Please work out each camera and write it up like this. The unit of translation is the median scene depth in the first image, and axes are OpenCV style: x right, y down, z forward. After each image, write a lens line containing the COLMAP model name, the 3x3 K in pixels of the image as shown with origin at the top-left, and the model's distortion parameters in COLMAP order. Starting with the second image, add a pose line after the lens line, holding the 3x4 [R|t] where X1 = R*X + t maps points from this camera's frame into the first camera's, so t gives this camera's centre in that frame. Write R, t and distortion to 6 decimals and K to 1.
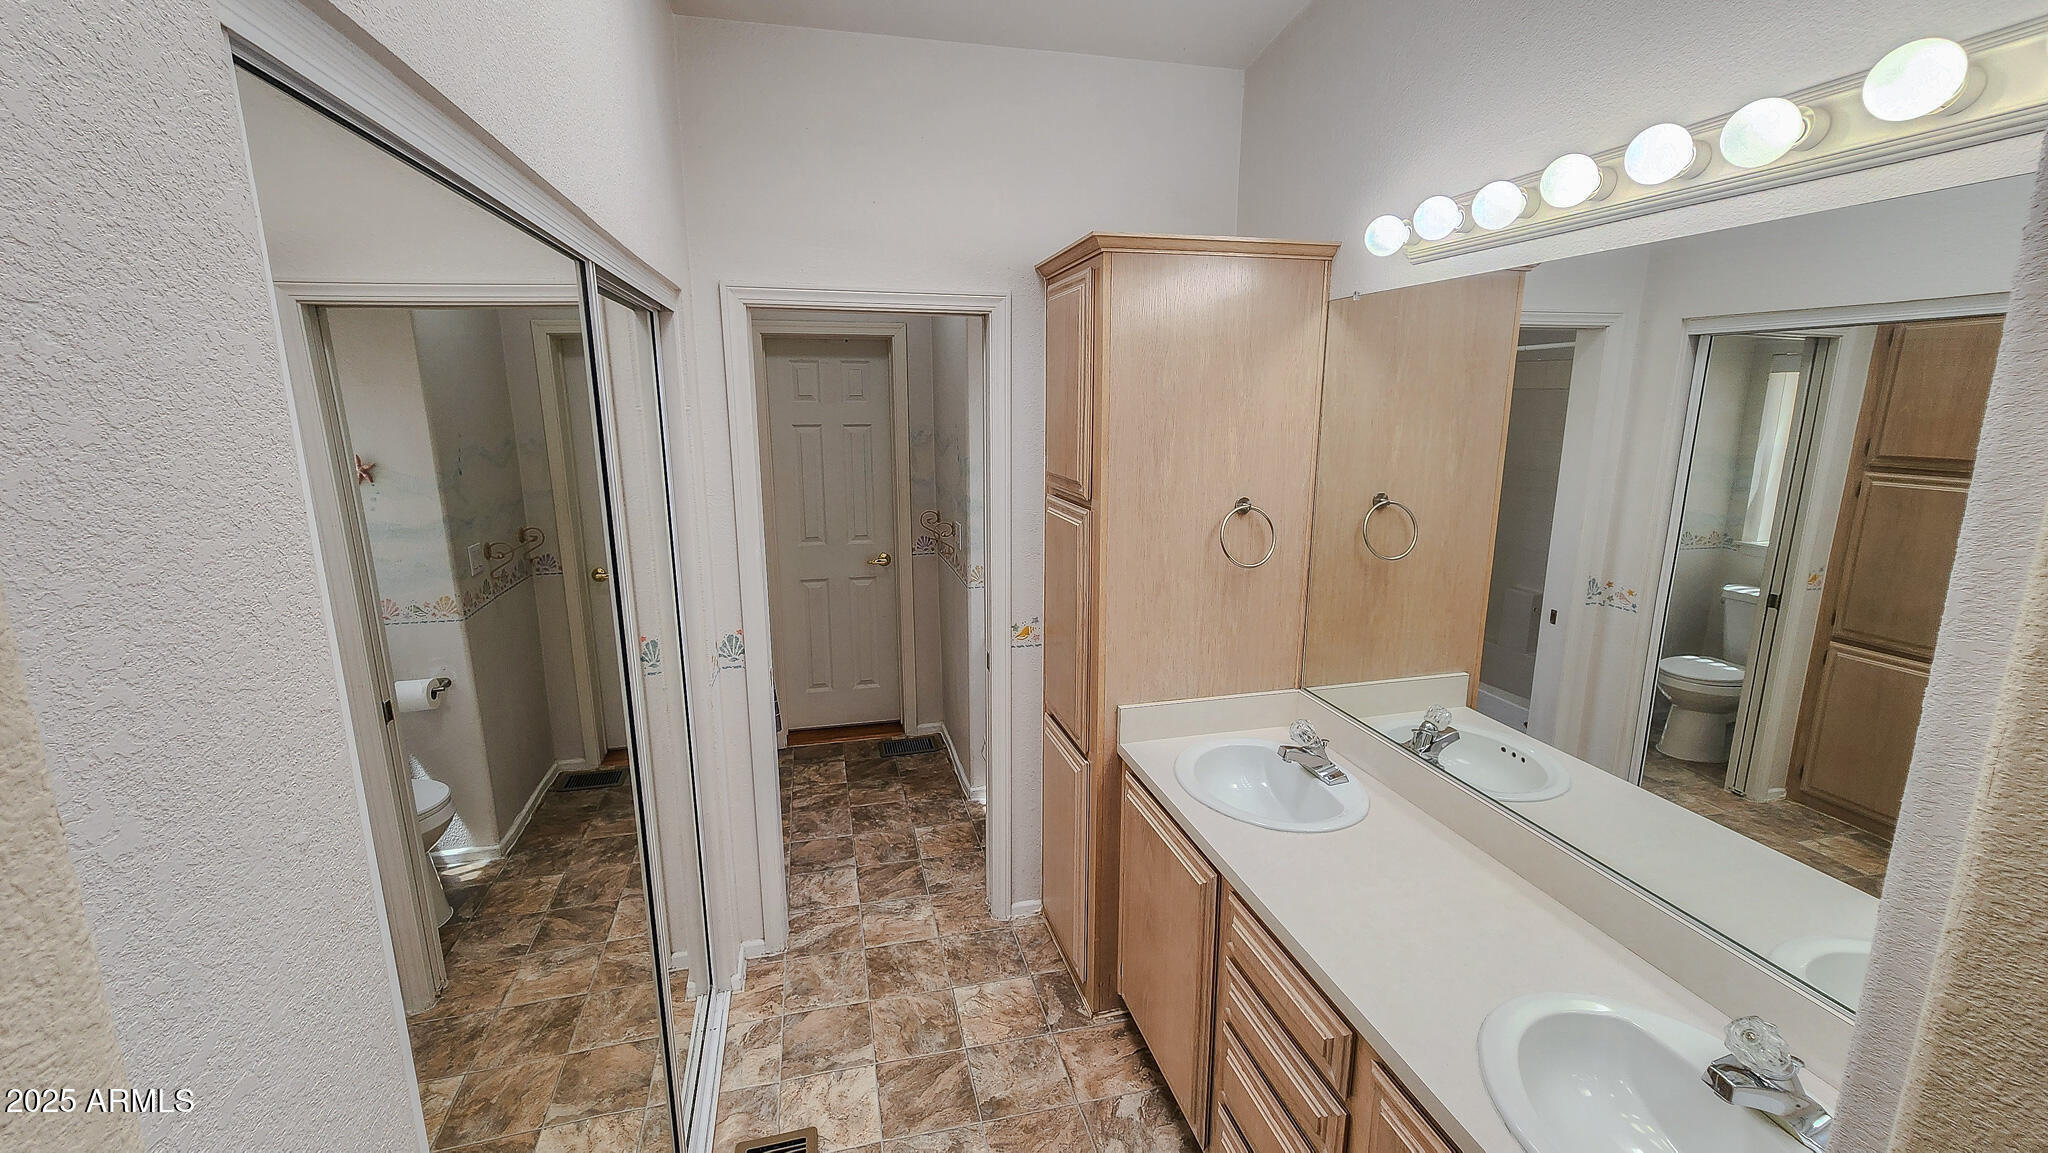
lens RADIAL K [[839.5, 0, 1019.8], [0, 839.5, 569.2], [0, 0, 1]] dist [-0.003467, -0.000193]
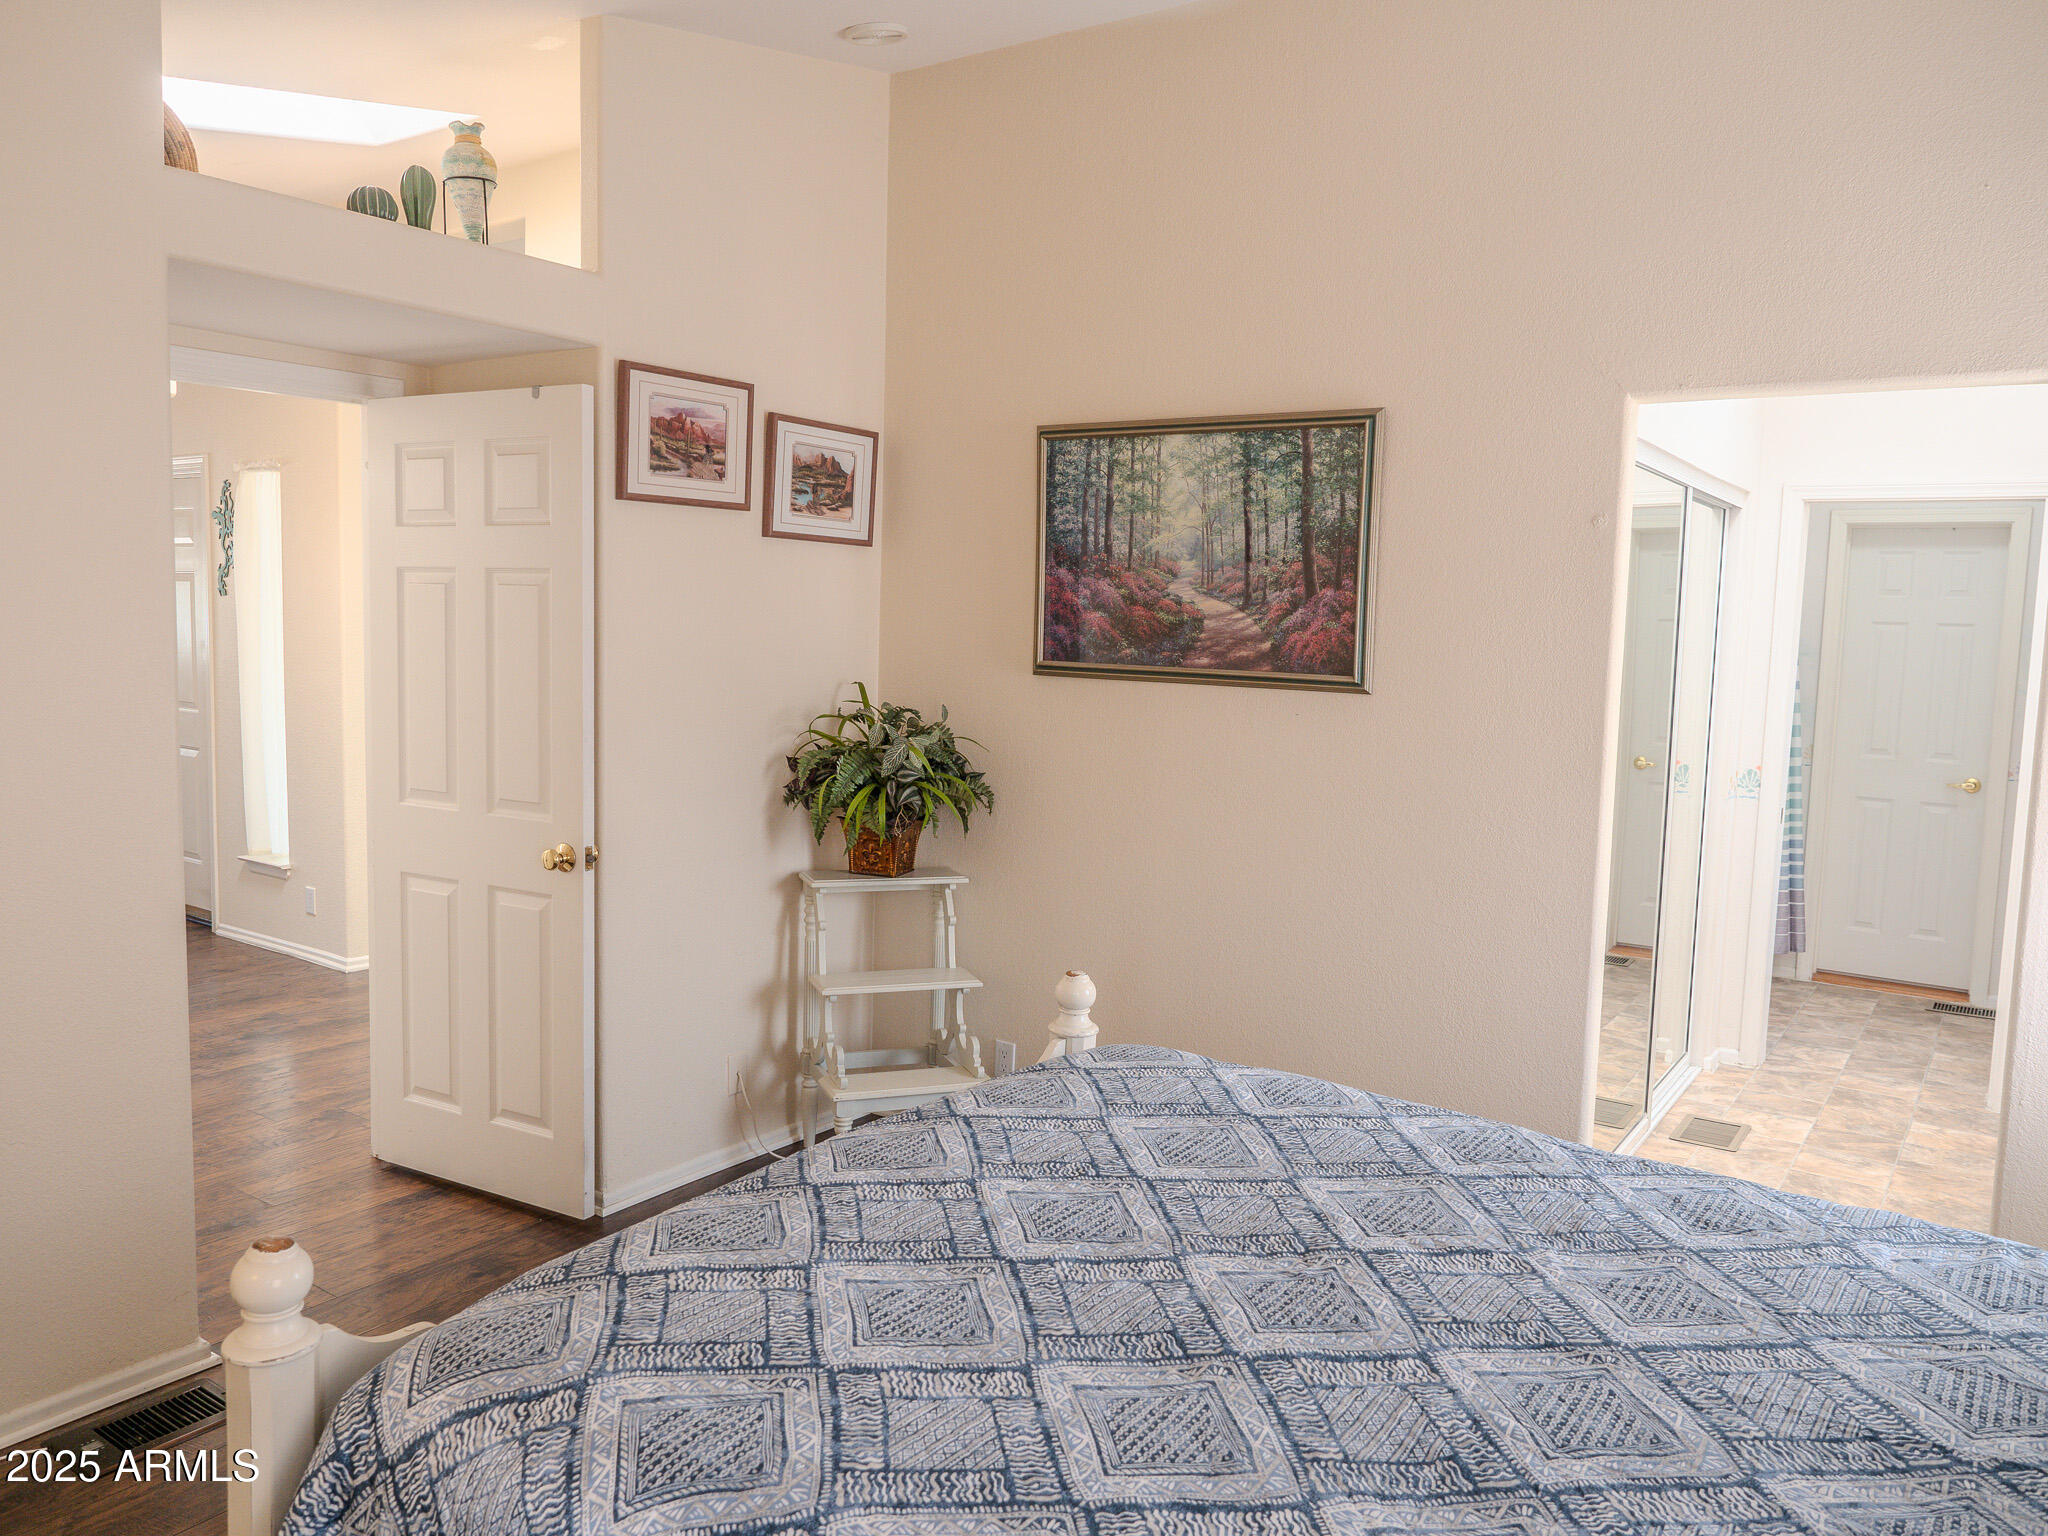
lens RADIAL K [[1479.5, 0, 1016.4], [0, 1479.5, 757.8], [0, 0, 1]] dist [-0.022850, 0.024119]
pose [[0.655956, 0.090955, -0.749299, 0.558414], [-0.180719, 0.982765, -0.038911, 0.343207], [0.732846, 0.160937, 0.661087, -1.195371]]
